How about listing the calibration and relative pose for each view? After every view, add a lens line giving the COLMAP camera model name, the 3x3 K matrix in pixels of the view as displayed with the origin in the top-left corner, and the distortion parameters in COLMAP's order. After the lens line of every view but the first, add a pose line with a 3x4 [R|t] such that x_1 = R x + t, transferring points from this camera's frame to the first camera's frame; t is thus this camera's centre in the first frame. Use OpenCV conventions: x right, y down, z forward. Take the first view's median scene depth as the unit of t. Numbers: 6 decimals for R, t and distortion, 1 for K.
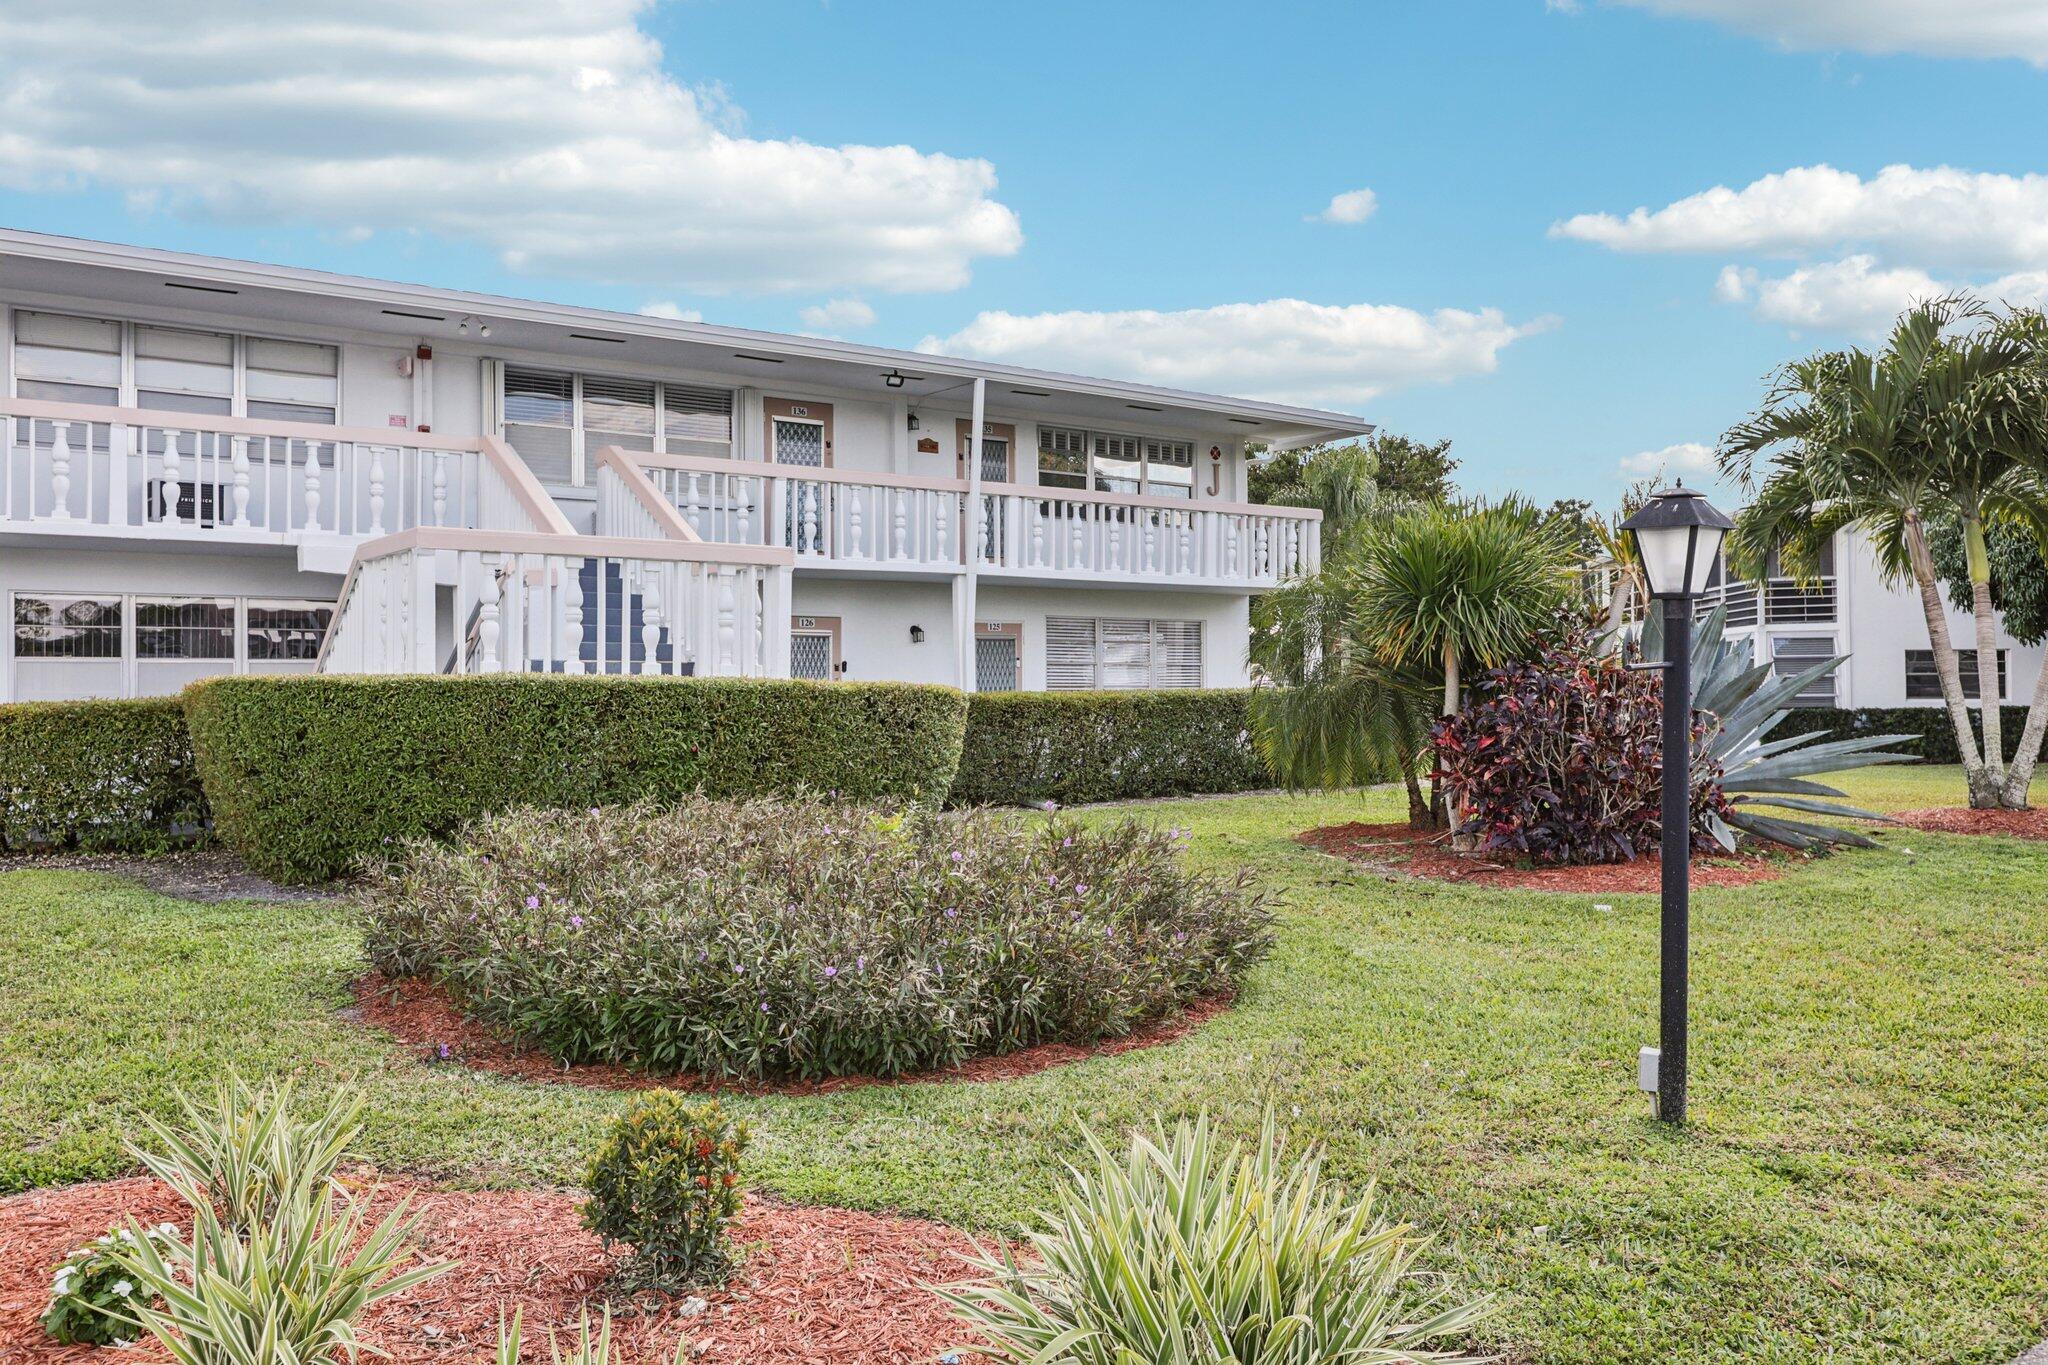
lens RADIAL K [[1610.4, 0, 1023.3], [0, 1610.4, 680.6], [0, 0, 1]] dist [-0.002379, -0.001966]
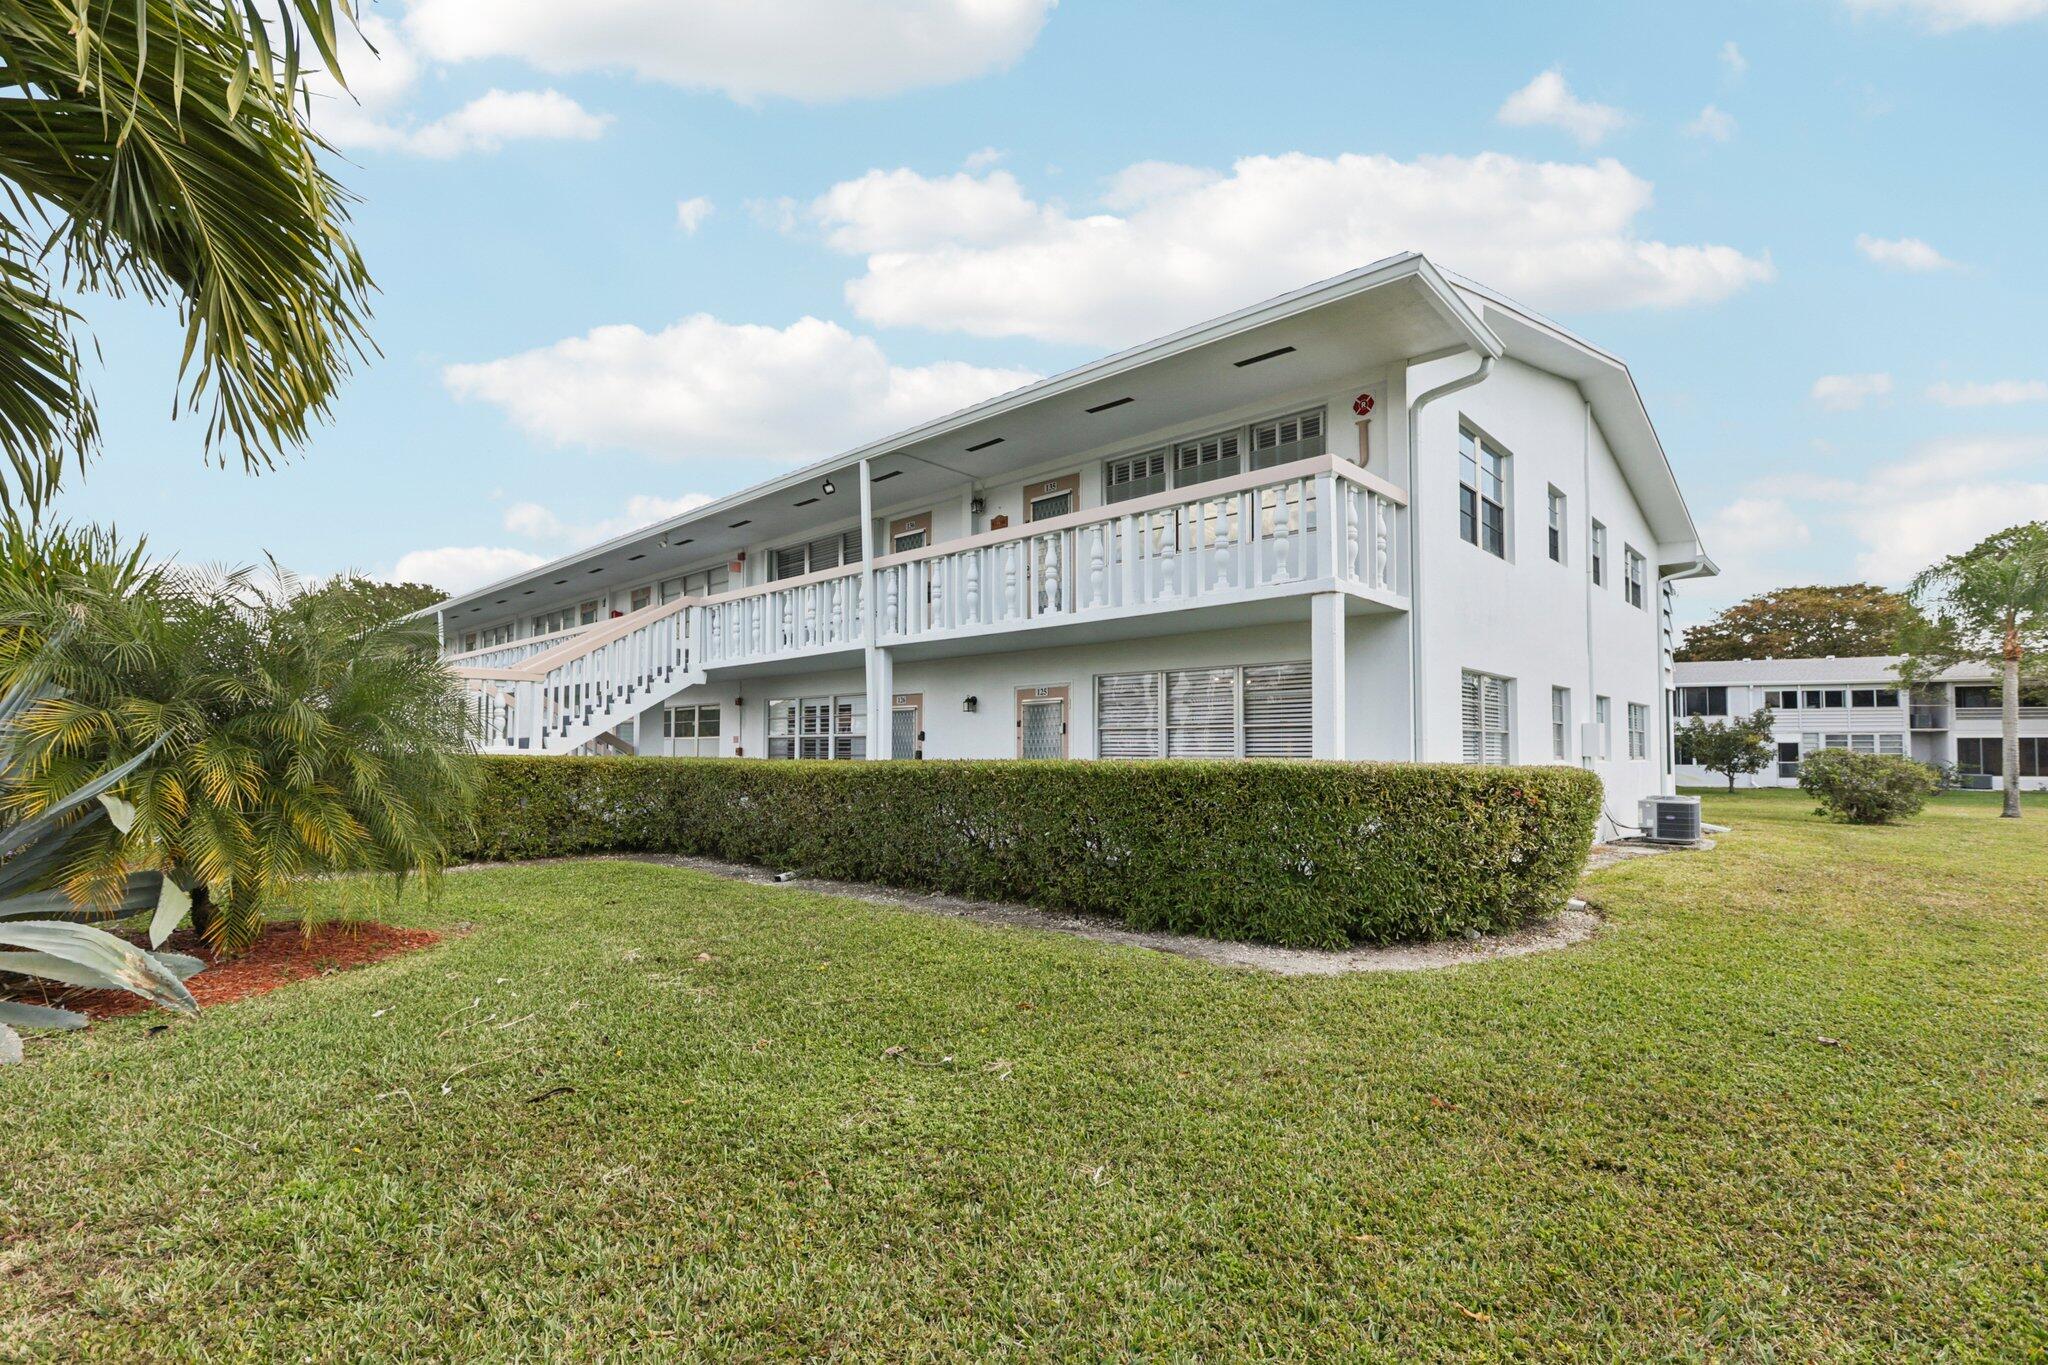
lens RADIAL K [[933.1, 0, 1024.9], [0, 933.1, 686.6], [0, 0, 1]] dist [-0.004591, 0.000547]
pose [[0.194761, -0.024037, -0.980556, 0.650950], [-0.000591, 0.999697, -0.024623, -0.031472], [0.980851, 0.005376, 0.194688, 1.102684]]
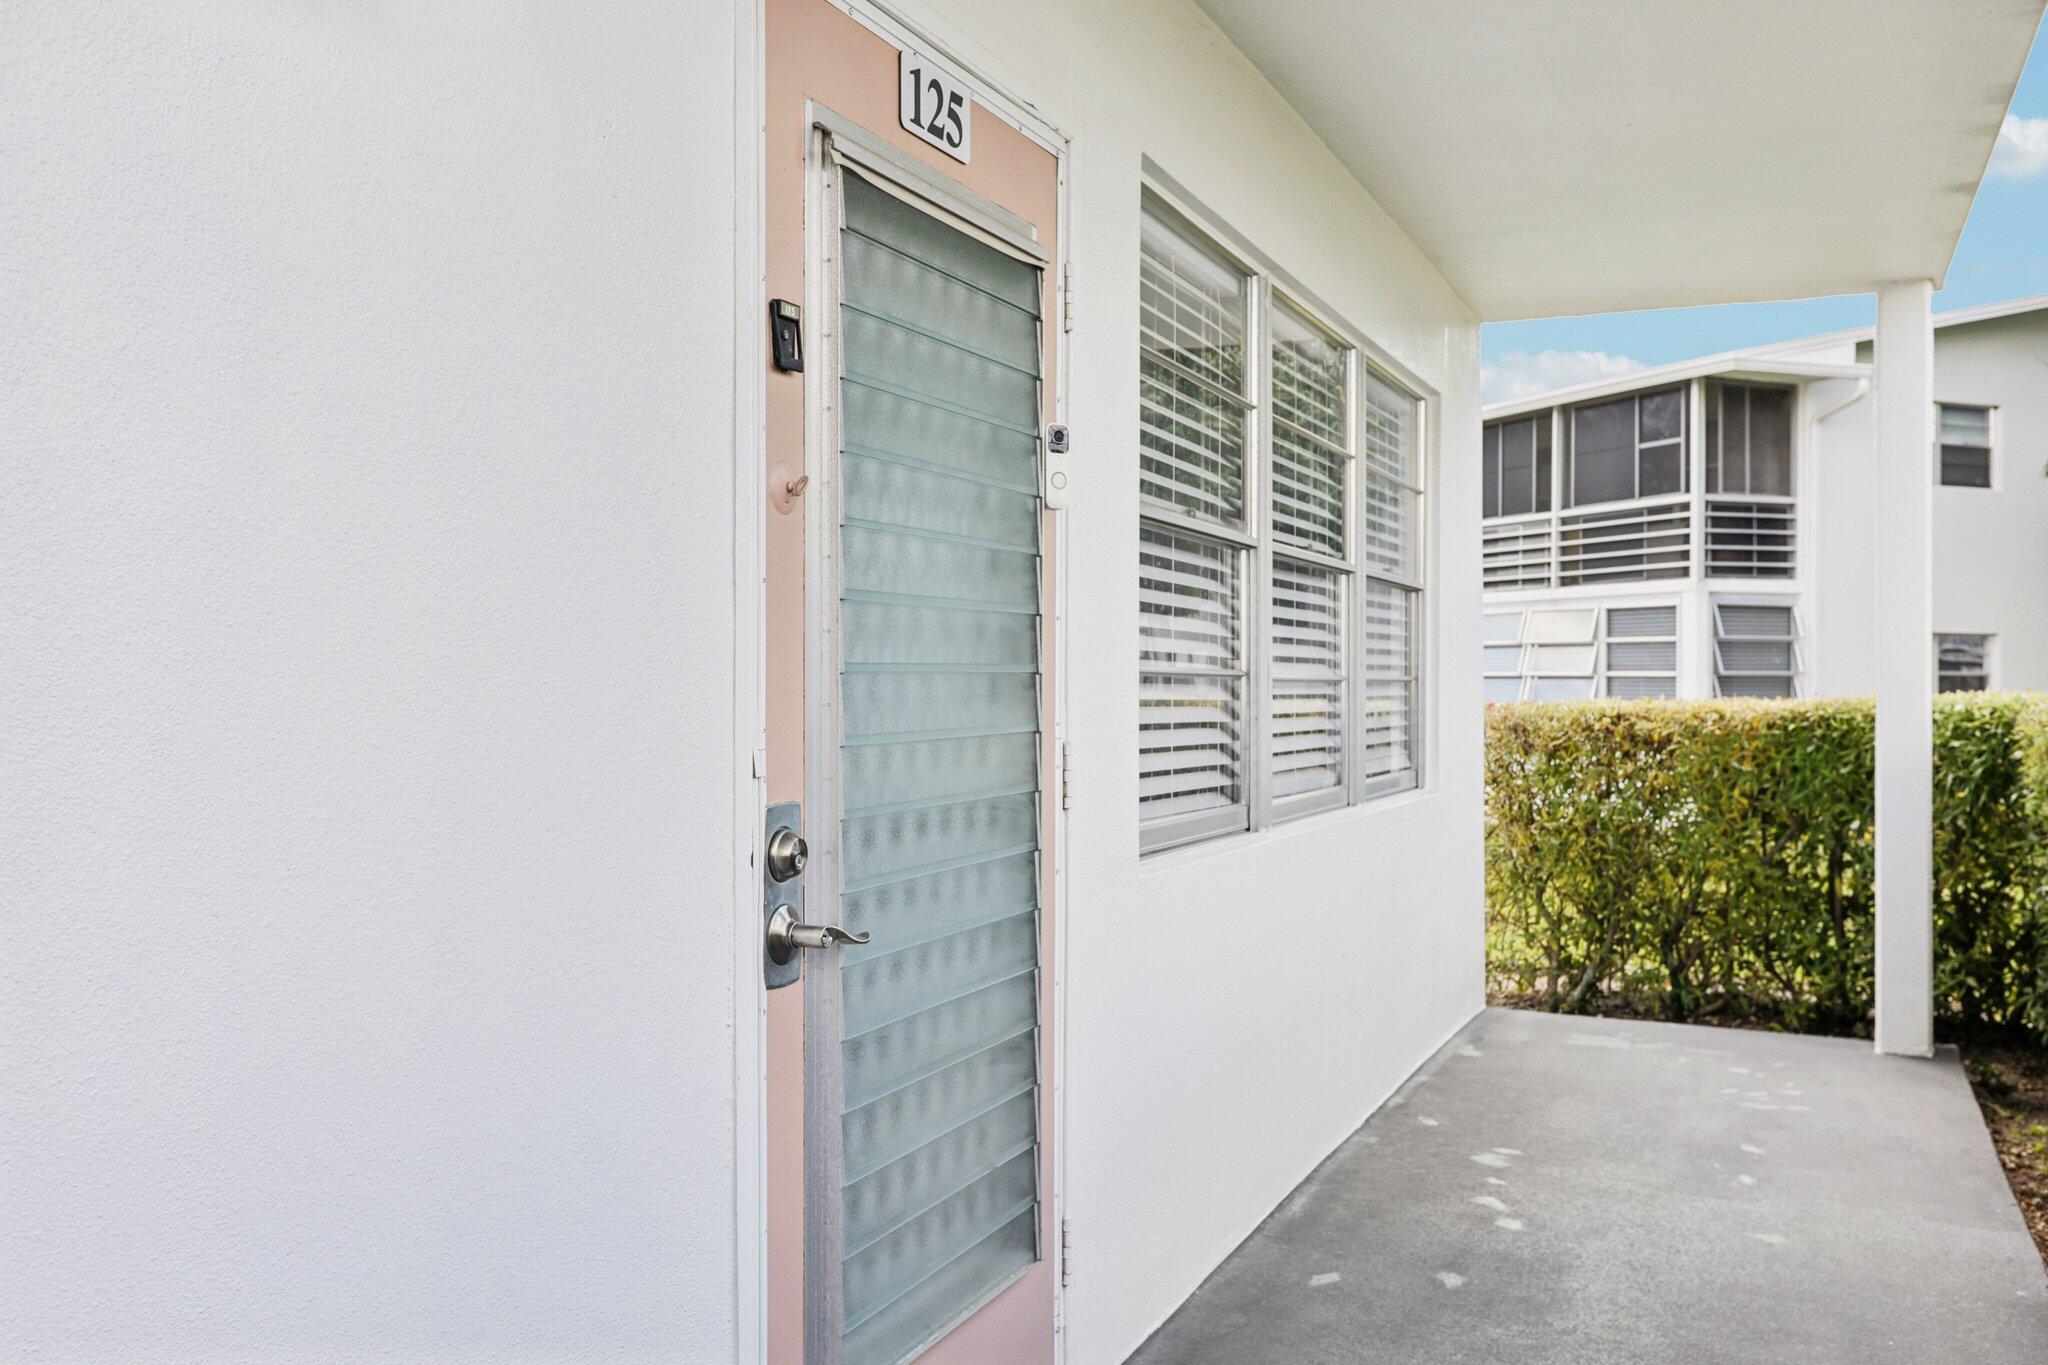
lens RADIAL K [[1798.6, 0, 1024.1], [0, 1798.6, 683.8], [0, 0, 1]] dist [-0.002354, -0.000618]
pose [[0.861059, 0.008189, 0.508439, -0.091065], [-0.009149, 0.999958, -0.000612, 0.006428], [-0.508422, -0.004124, 0.861098, 1.121683]]
